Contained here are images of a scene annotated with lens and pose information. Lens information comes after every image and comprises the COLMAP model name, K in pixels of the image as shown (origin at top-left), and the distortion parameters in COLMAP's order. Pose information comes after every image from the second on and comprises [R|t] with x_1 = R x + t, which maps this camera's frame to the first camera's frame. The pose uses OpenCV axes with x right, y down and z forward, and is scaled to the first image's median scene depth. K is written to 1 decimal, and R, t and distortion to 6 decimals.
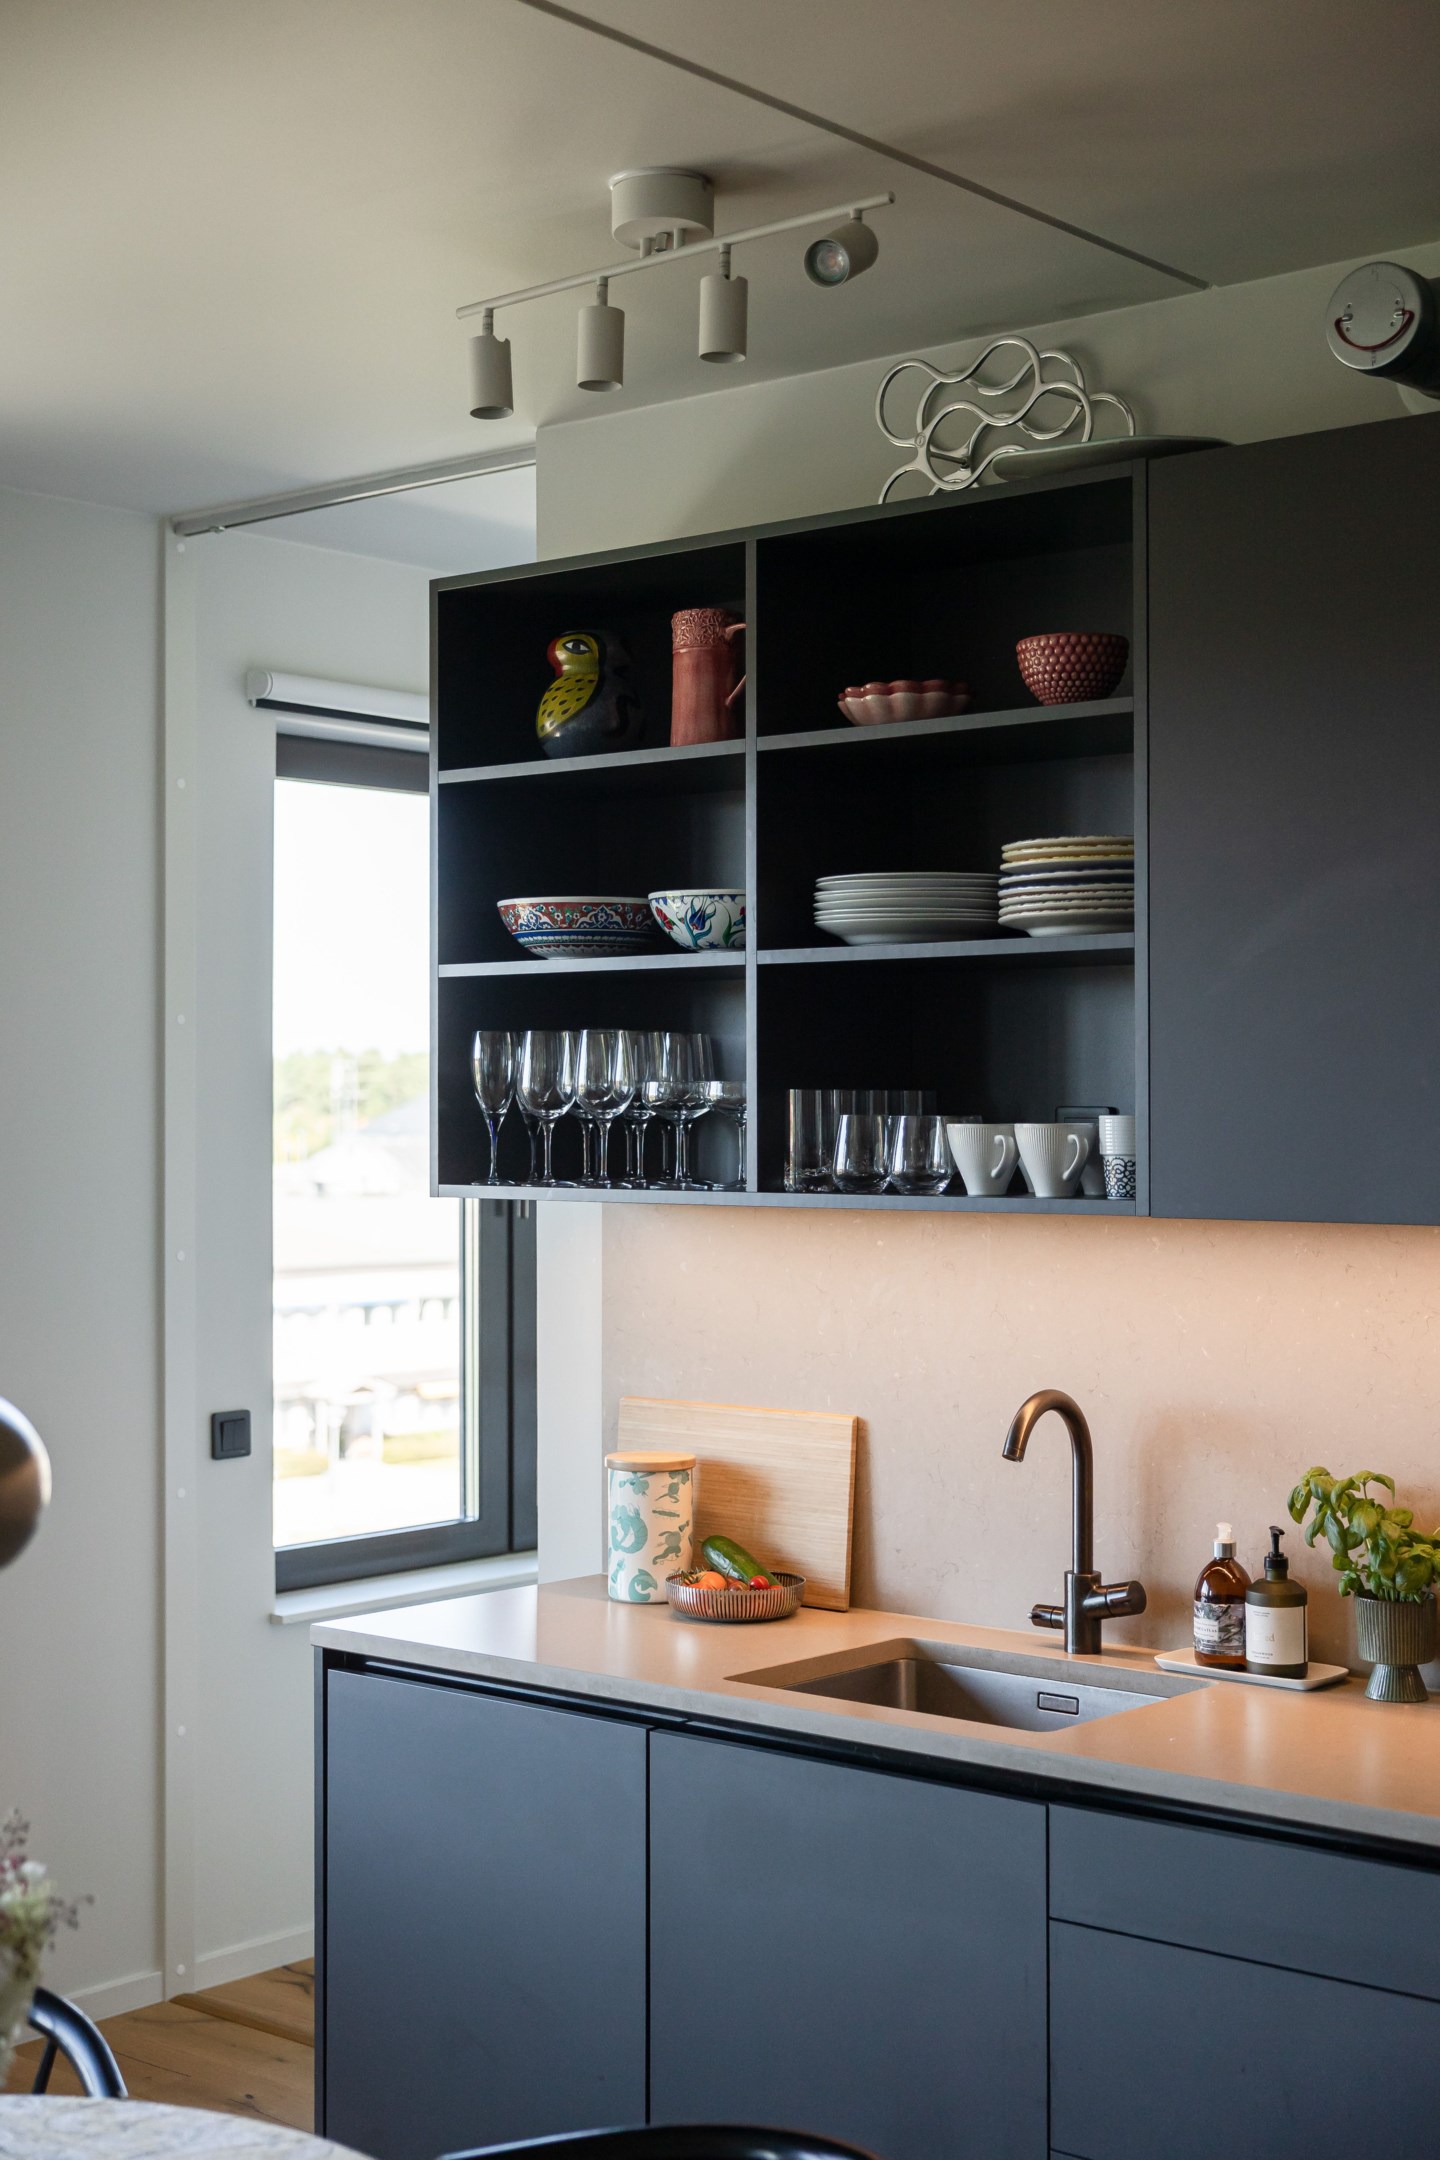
lens RADIAL K [[2923.4, 0, 721.5], [0, 2923.4, 1060.9], [0, 0, 1]] dist [-0.008928, 0.000000]
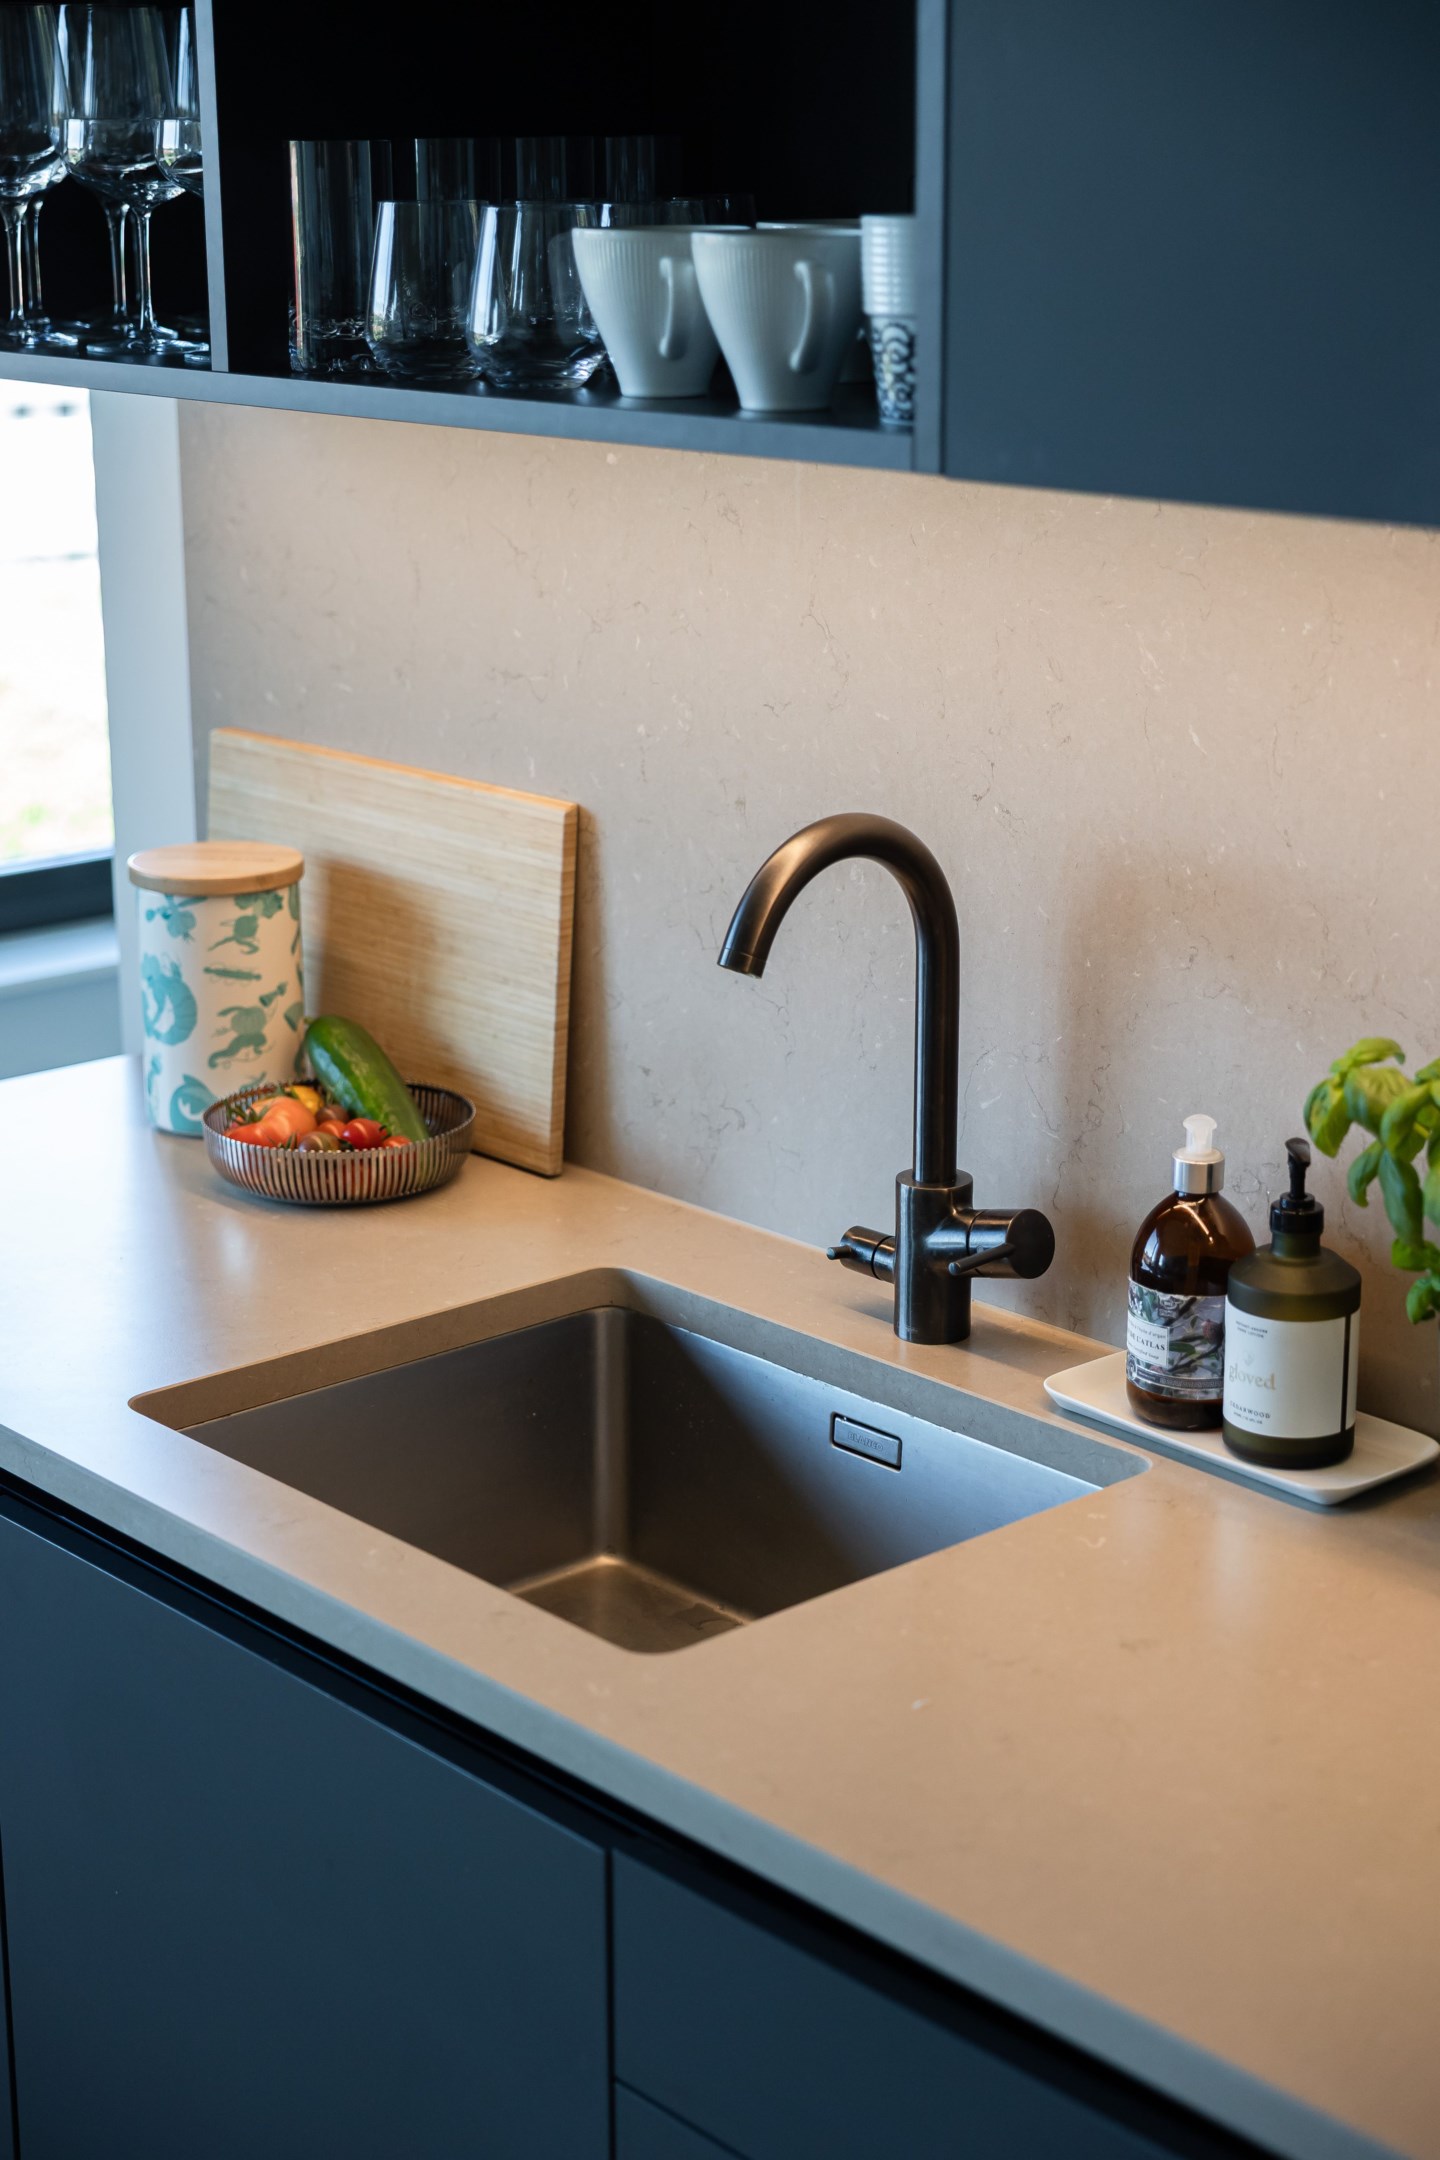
lens RADIAL K [[3447.5, 0, 700.9], [0, 3447.5, 1081.0], [0, 0, 1]] dist [-0.016907, 0.000000]
pose [[0.990691, 0.032610, -0.132164, 0.158956], [0.006793, 0.957831, 0.287253, -0.003730], [0.135958, -0.285477, 0.948693, 0.456387]]
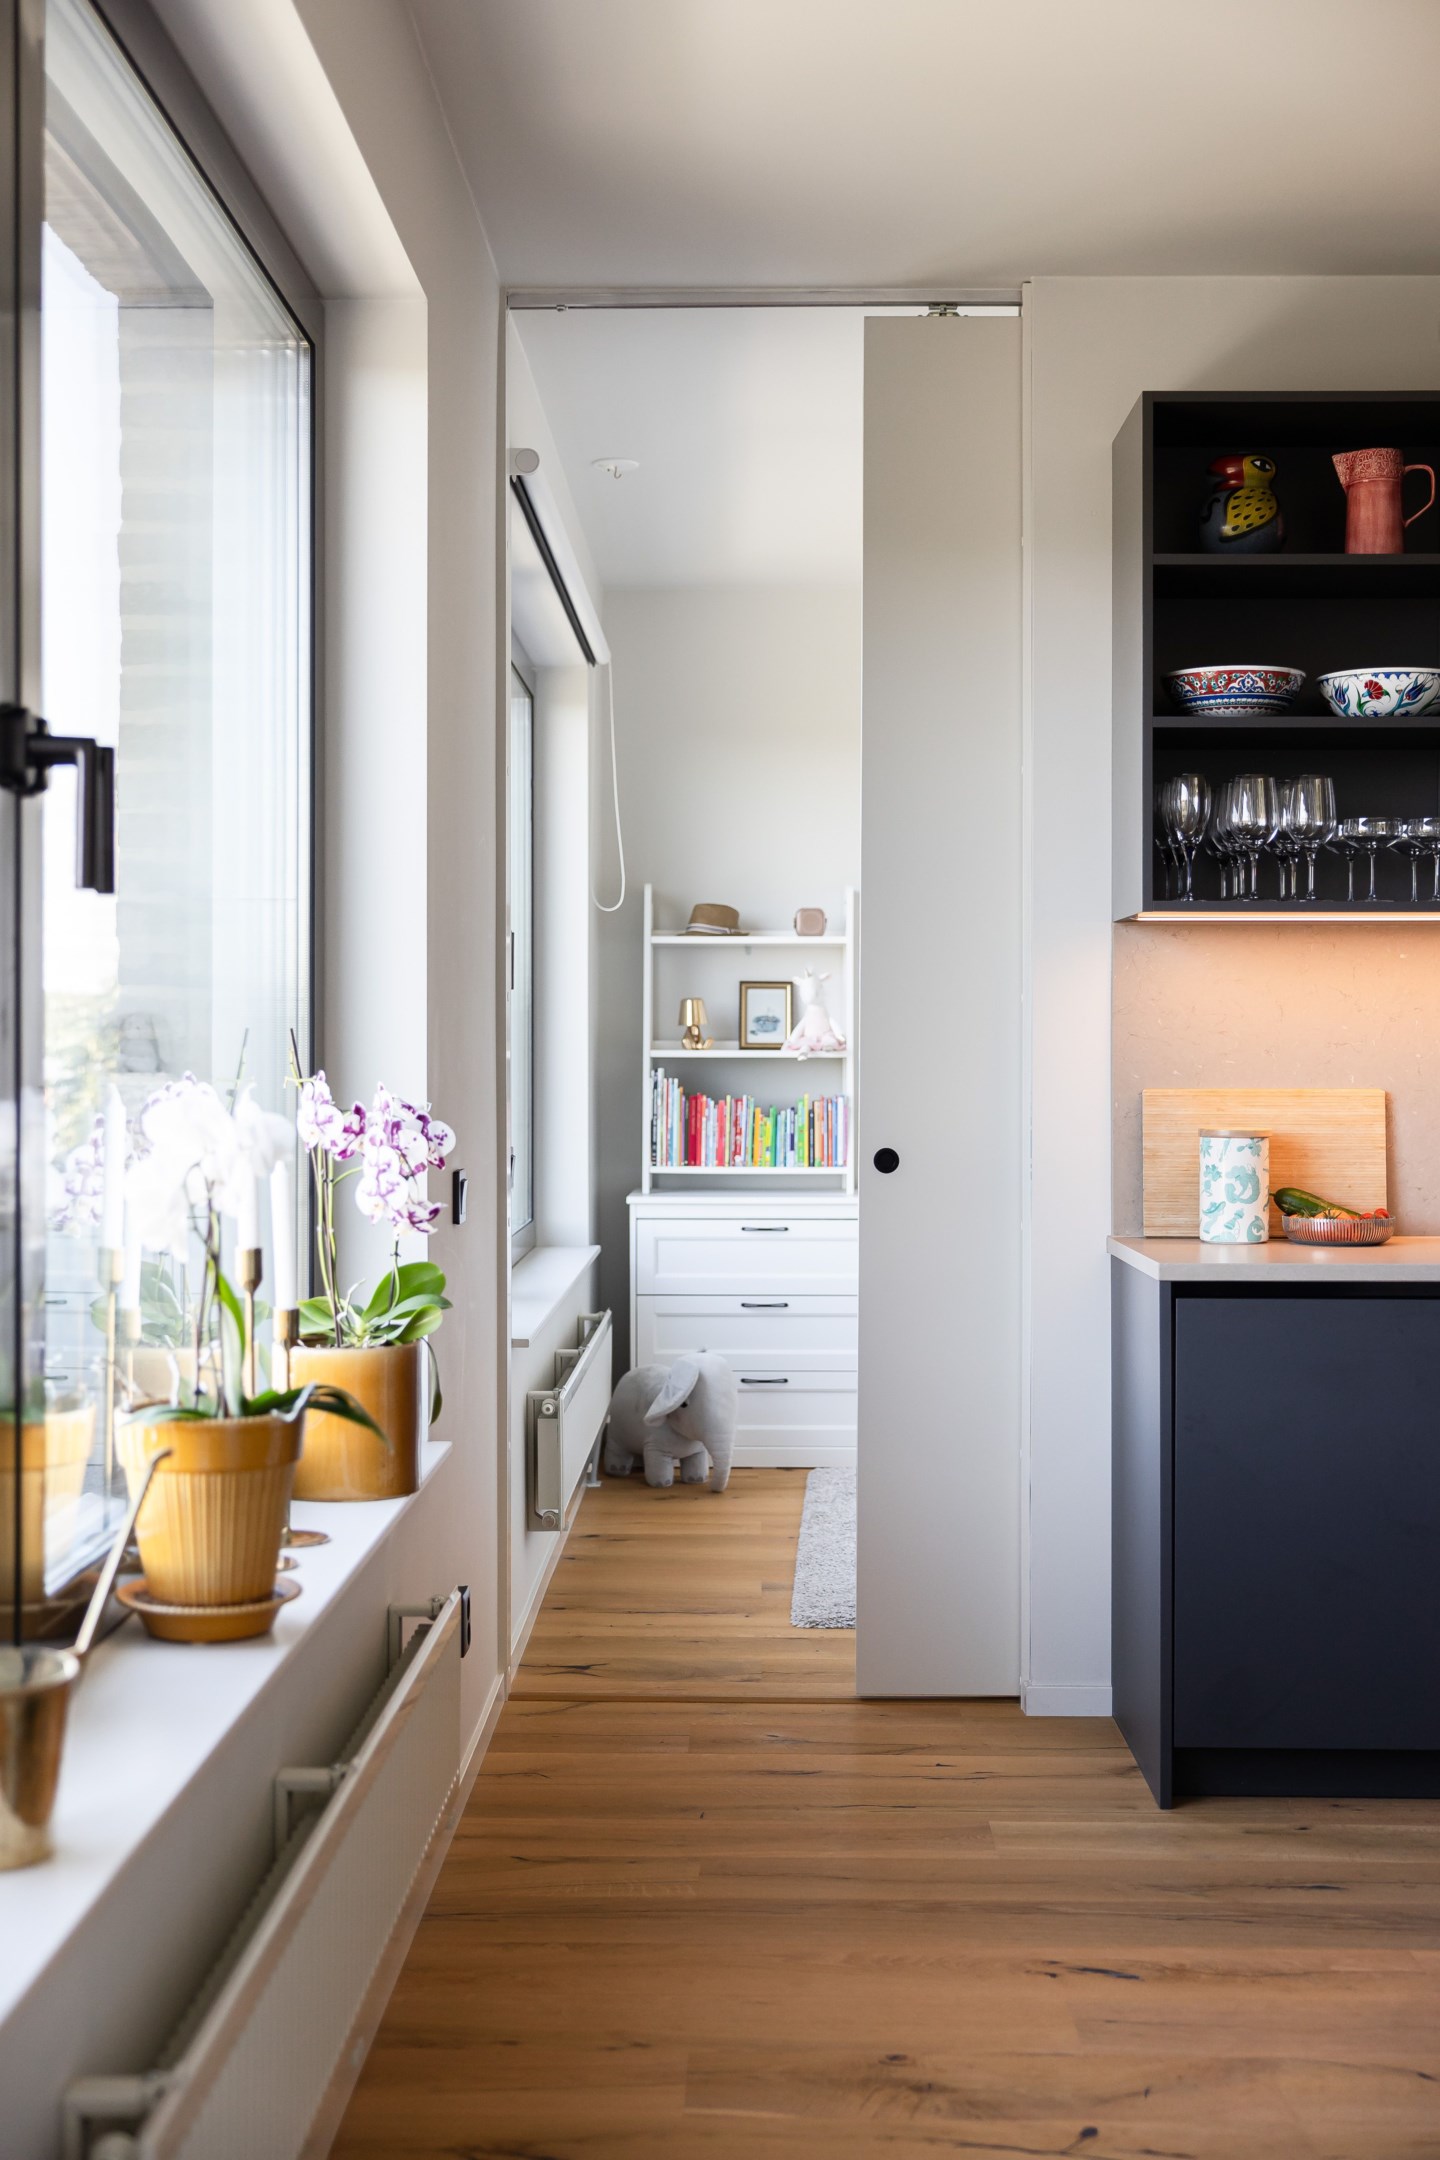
lens RADIAL K [[2494.5, 0, 725.7], [0, 2494.5, 1069.0], [0, 0, 1]] dist [-0.001538, 0.000000]
pose [[0.781124, -0.007112, 0.624336, -0.942162], [-0.009577, 0.999681, 0.023370, 0.095838], [-0.624303, -0.024235, 0.780806, 0.336993]]
